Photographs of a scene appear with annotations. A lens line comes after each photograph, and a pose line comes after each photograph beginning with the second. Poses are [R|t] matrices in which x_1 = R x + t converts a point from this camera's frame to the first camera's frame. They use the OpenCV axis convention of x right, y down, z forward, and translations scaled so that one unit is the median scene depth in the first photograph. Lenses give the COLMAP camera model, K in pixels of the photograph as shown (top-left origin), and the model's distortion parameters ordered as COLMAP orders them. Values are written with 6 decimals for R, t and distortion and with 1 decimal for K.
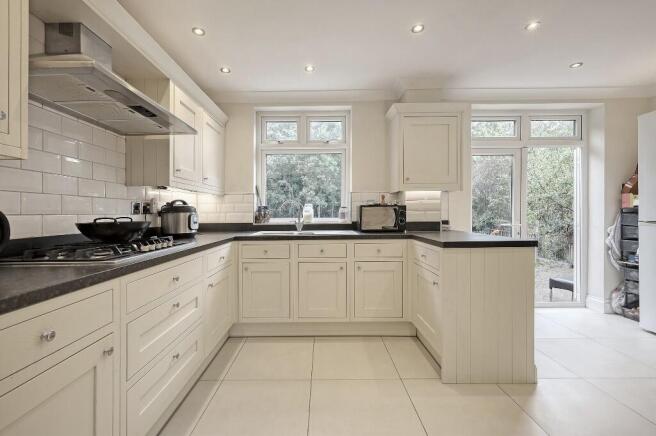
lens RADIAL K [[289.5, 0, 326.6], [0, 289.5, 215.0], [0, 0, 1]] dist [-0.002369, -0.000427]
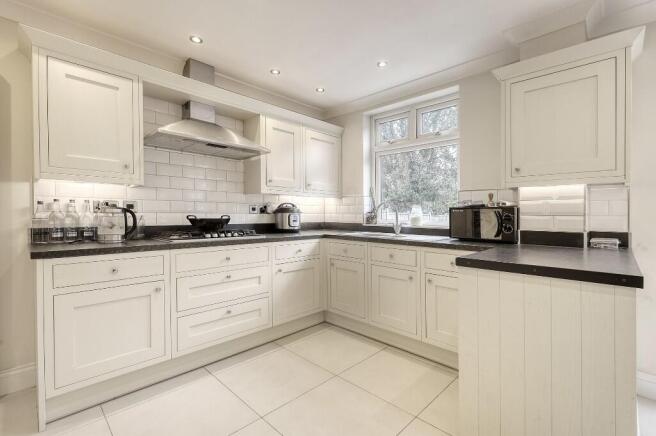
lens RADIAL K [[300.6, 0, 326.2], [0, 300.6, 219.3], [0, 0, 1]] dist [-0.002115, -0.000389]
pose [[0.713439, 0.030239, -0.700064, 0.461964], [-0.021509, 0.999543, 0.021254, -0.009483], [0.700387, -0.000106, 0.713764, 0.142424]]
